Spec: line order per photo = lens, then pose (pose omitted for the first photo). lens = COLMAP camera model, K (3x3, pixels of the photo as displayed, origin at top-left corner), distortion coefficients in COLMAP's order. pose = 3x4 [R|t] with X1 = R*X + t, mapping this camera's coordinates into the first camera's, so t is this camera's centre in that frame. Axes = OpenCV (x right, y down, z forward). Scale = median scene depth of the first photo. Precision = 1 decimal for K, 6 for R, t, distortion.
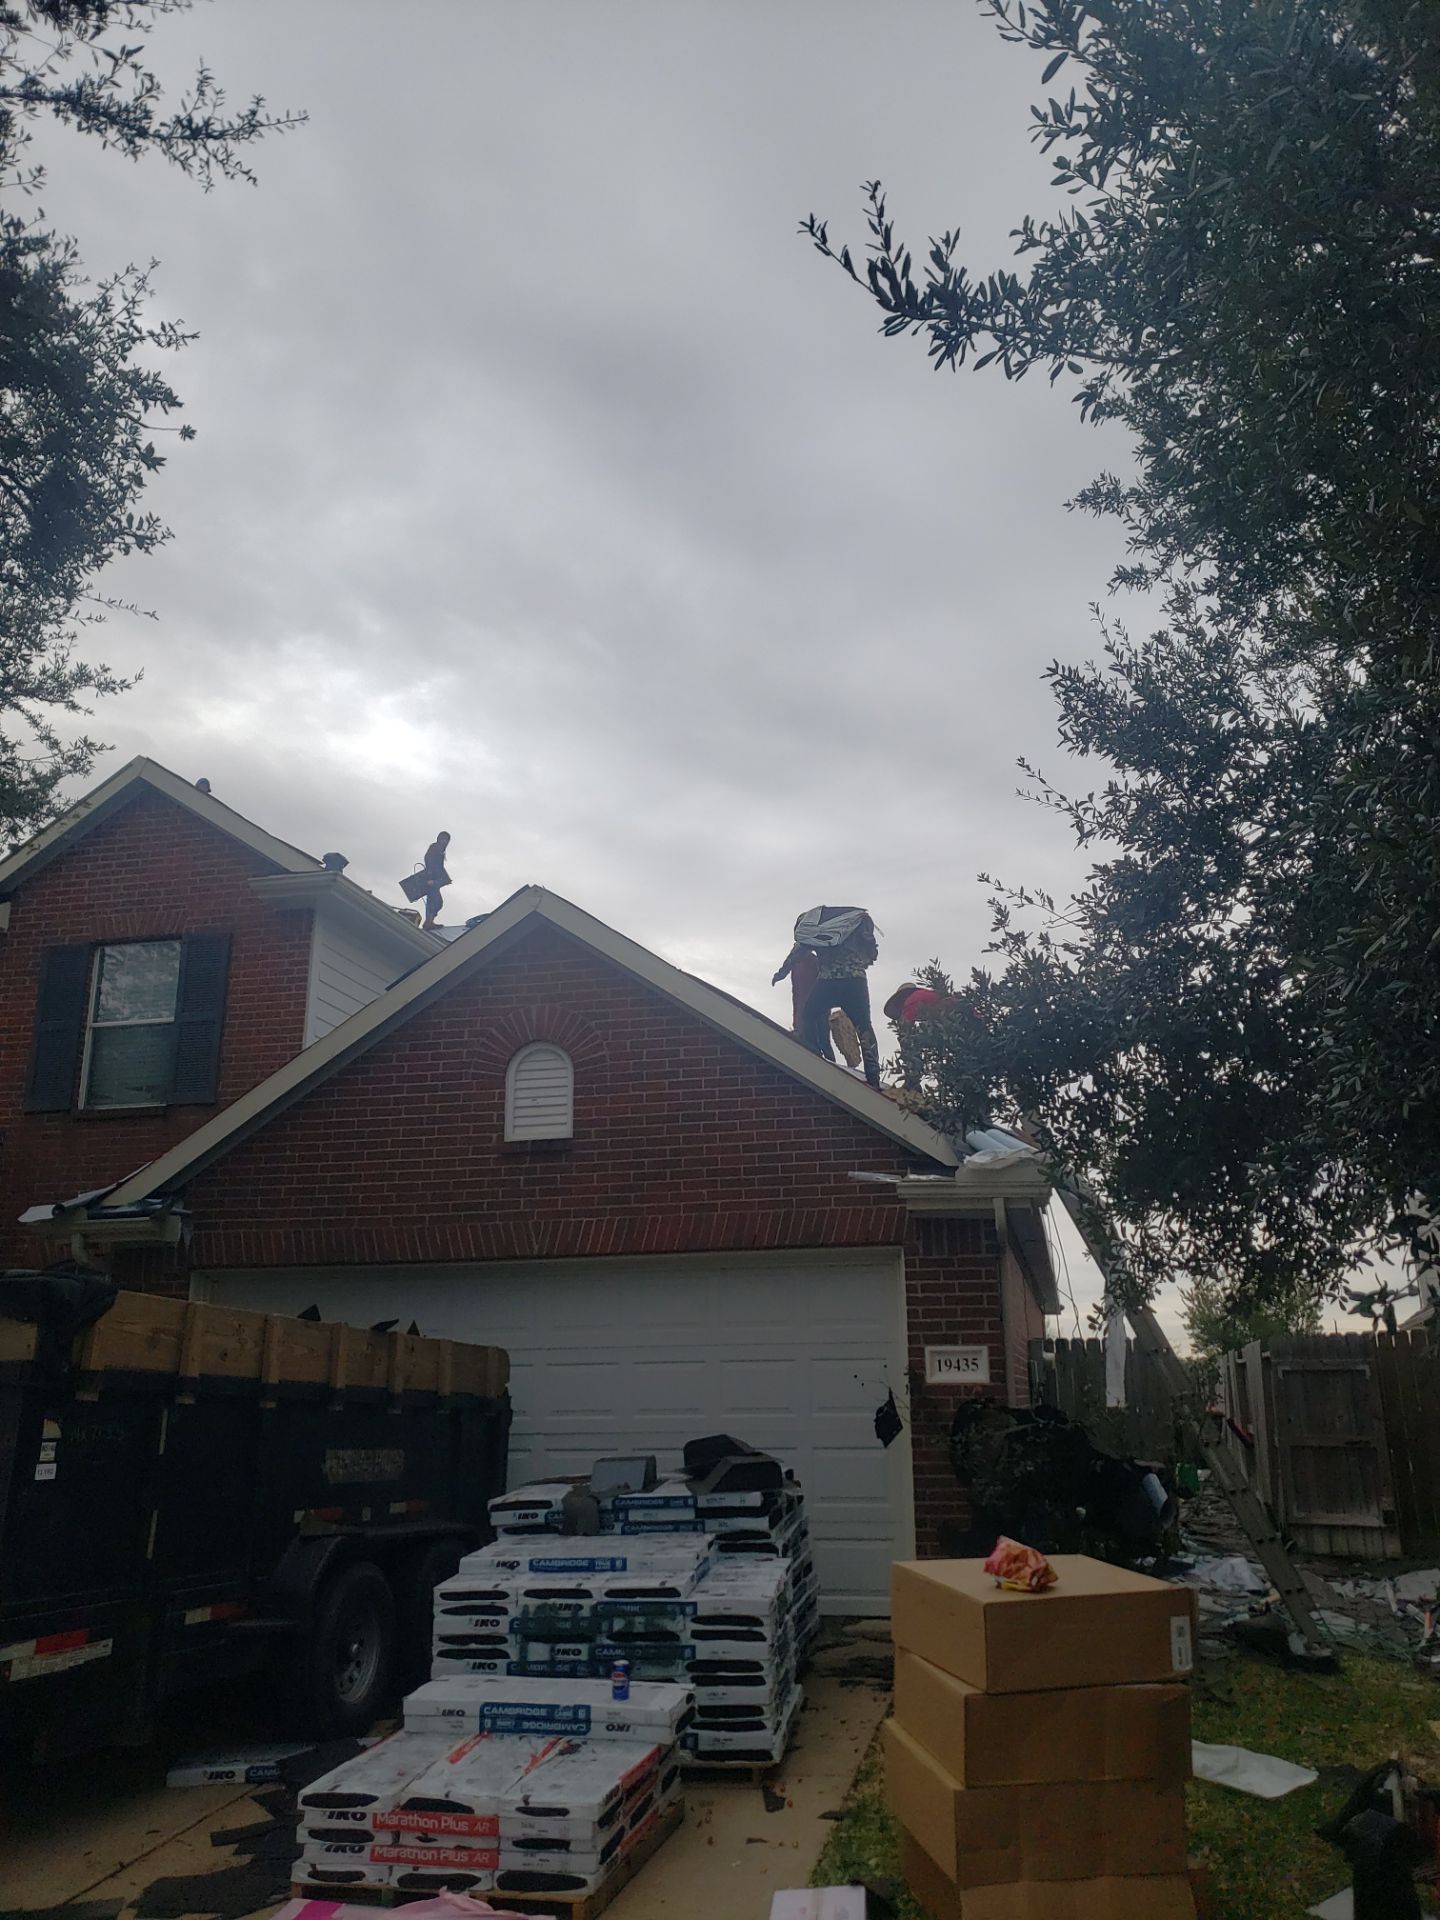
lens RADIAL K [[1386.1, 0, 718.7], [0, 1386.1, 983.7], [0, 0, 1]] dist [0.012556, 0.009842]
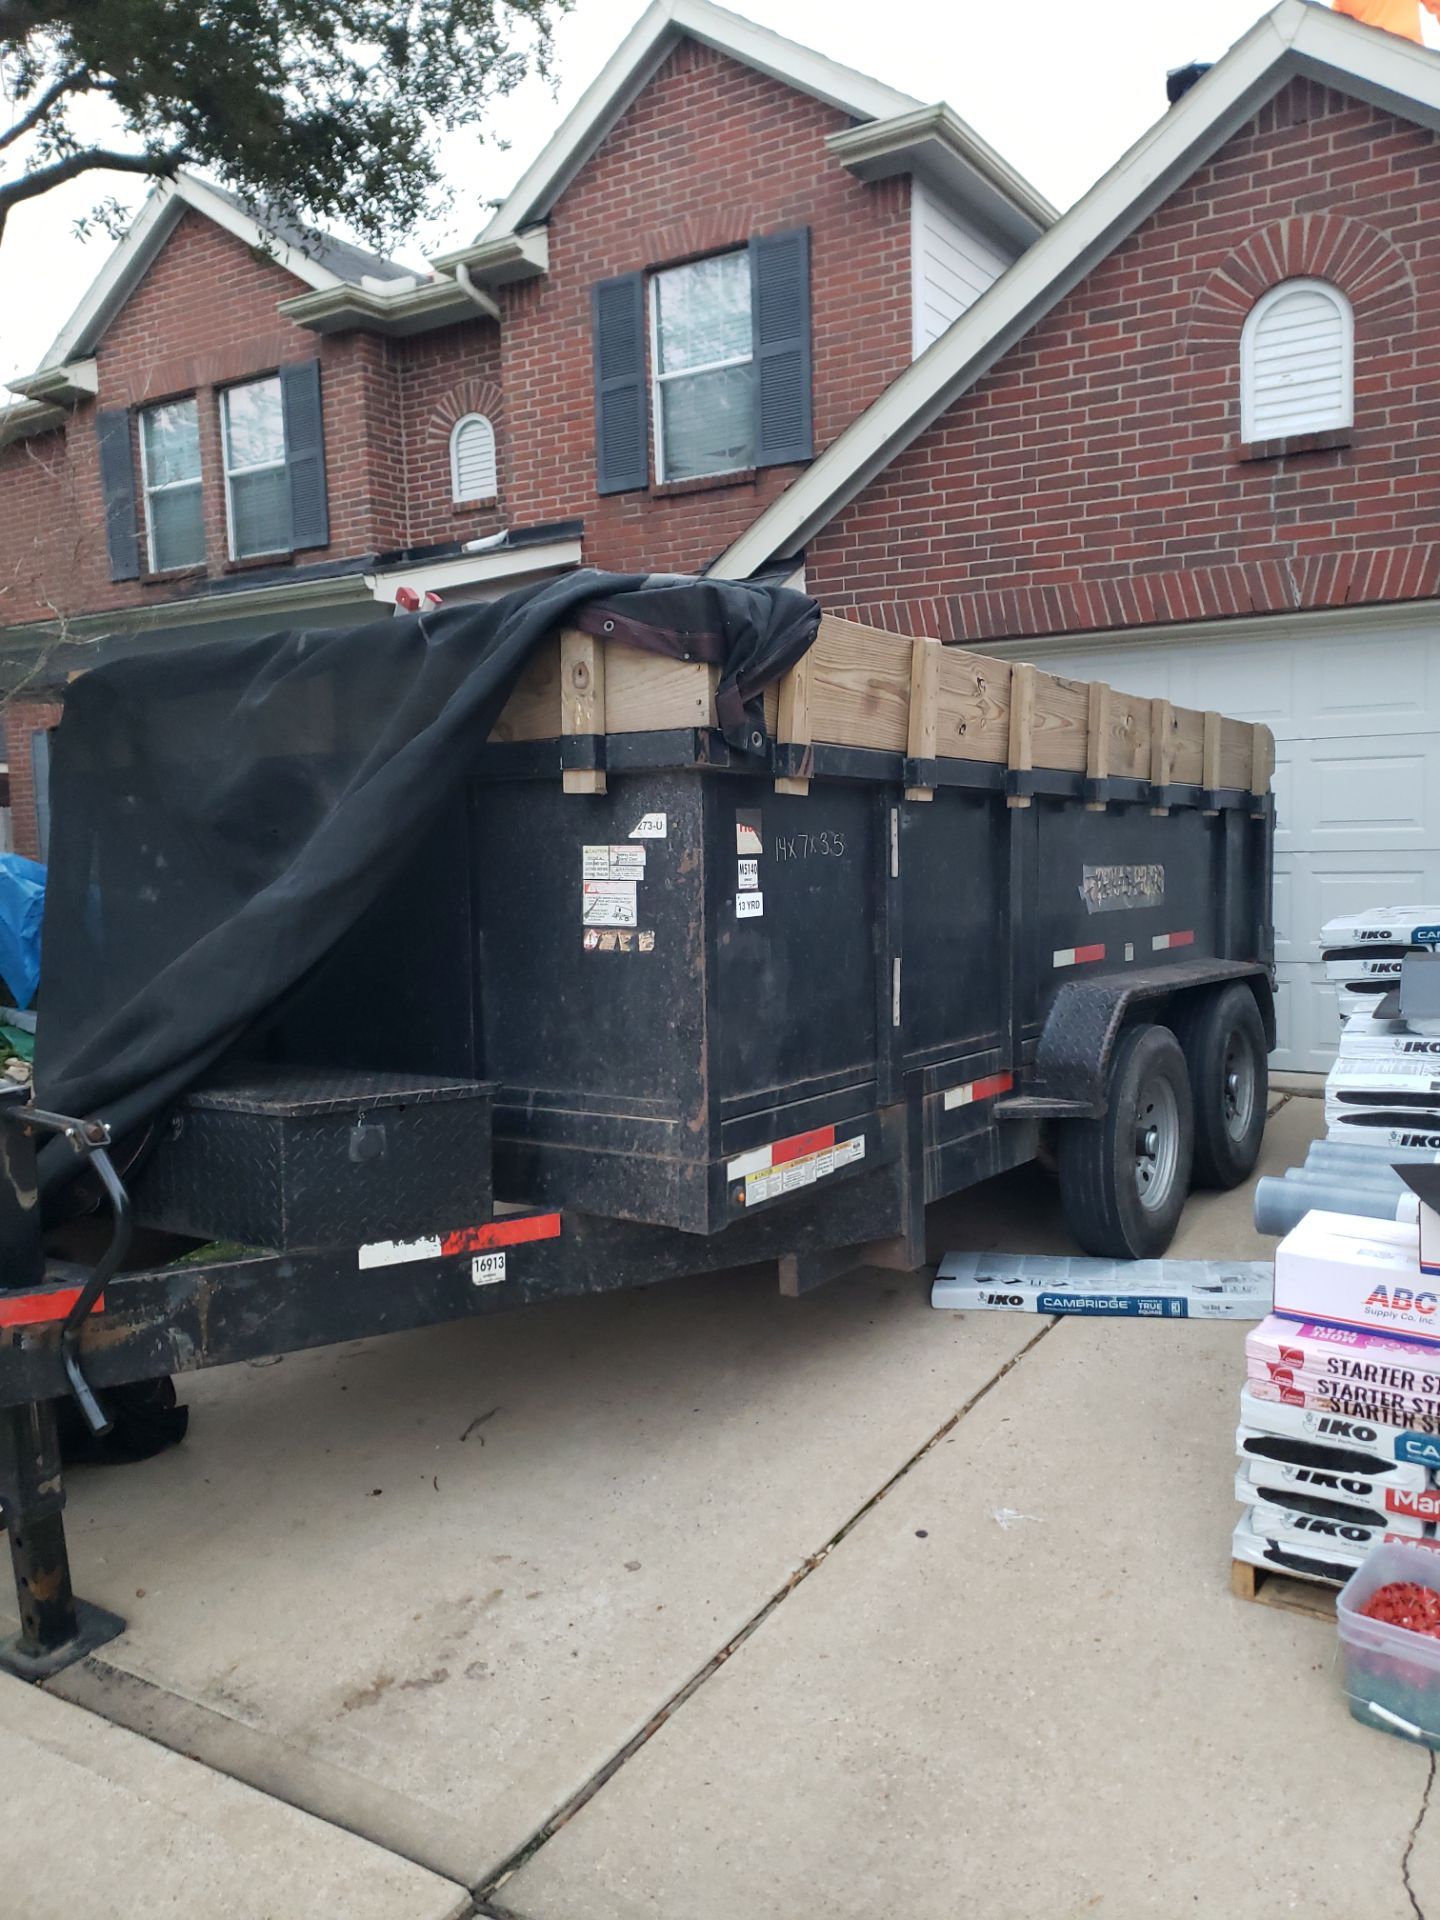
lens RADIAL K [[1506.6, 0, 751.1], [0, 1506.6, 961.9], [0, 0, 1]] dist [-0.003751, 0.029101]
pose [[0.932870, 0.022417, -0.359516, -0.122557], [0.113499, 0.928931, 0.352427, 0.070412], [0.341866, -0.369574, 0.864027, 0.210722]]
